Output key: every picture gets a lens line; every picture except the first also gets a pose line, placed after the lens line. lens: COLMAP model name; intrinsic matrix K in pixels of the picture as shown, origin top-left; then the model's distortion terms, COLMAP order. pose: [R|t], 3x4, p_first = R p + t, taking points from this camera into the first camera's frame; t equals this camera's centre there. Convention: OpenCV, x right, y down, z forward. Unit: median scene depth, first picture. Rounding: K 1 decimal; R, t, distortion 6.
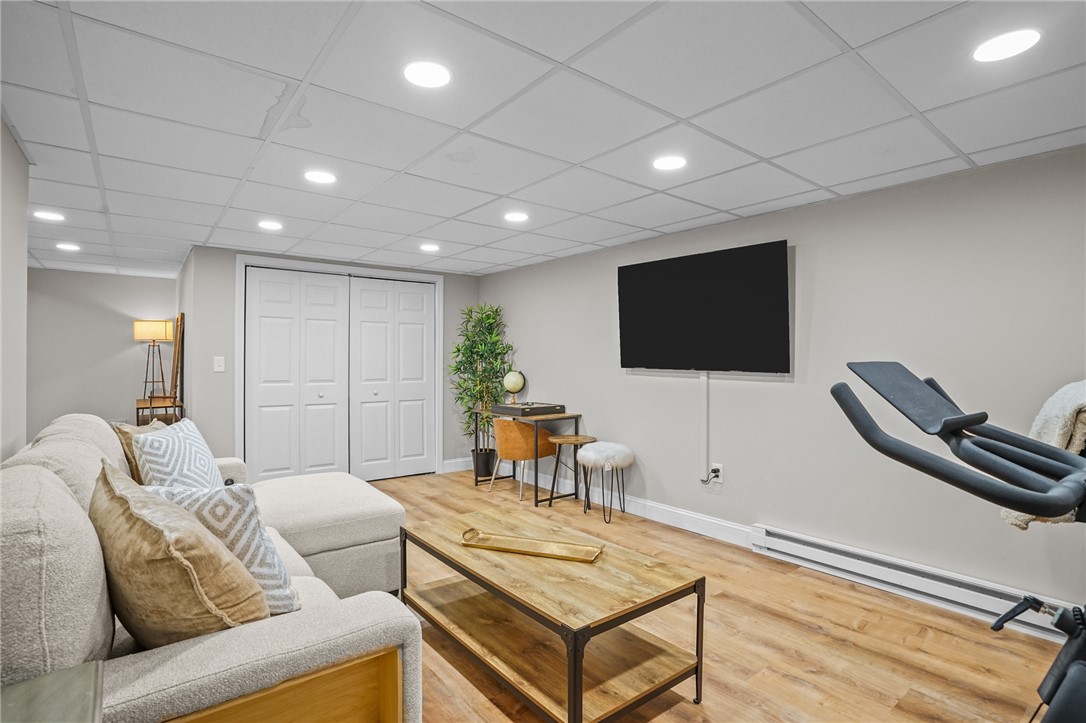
lens RADIAL K [[541.6, 0, 540.1], [0, 541.6, 364.9], [0, 0, 1]] dist [-0.073987, 0.030706]
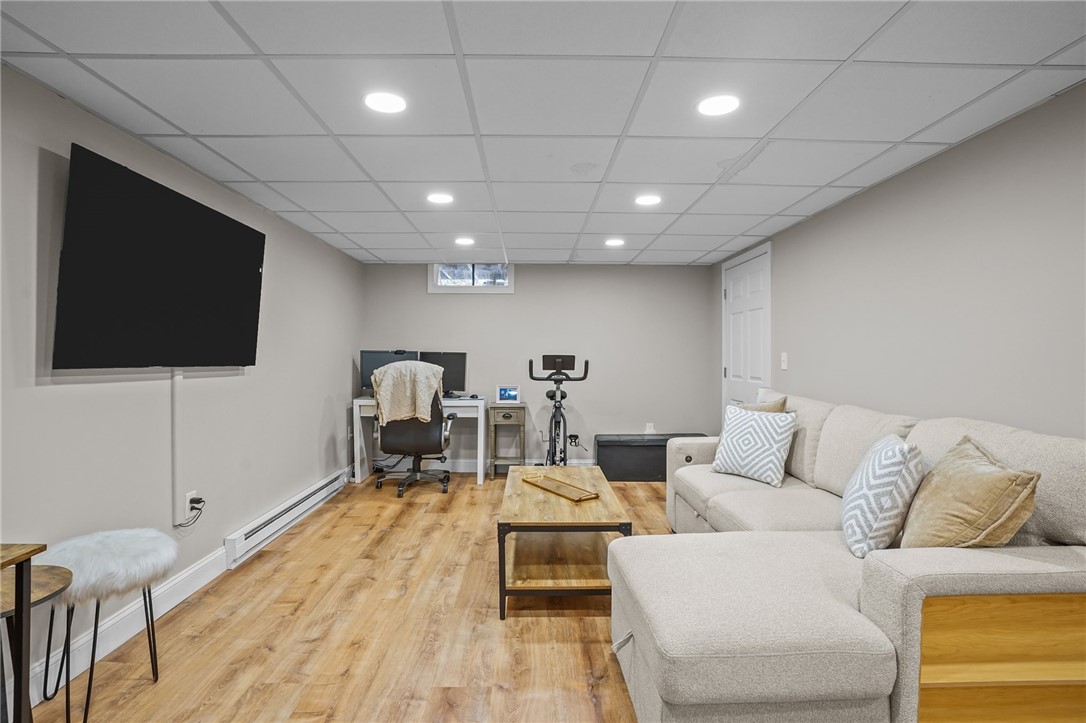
lens RADIAL K [[541.6, 0, 537.1], [0, 541.6, 353.5], [0, 0, 1]] dist [-0.073987, 0.030706]
pose [[-0.798784, -0.005672, 0.601591, -0.653876], [-0.001454, 0.999971, 0.007497, -0.017960], [-0.601616, 0.005114, -0.798769, 1.727969]]
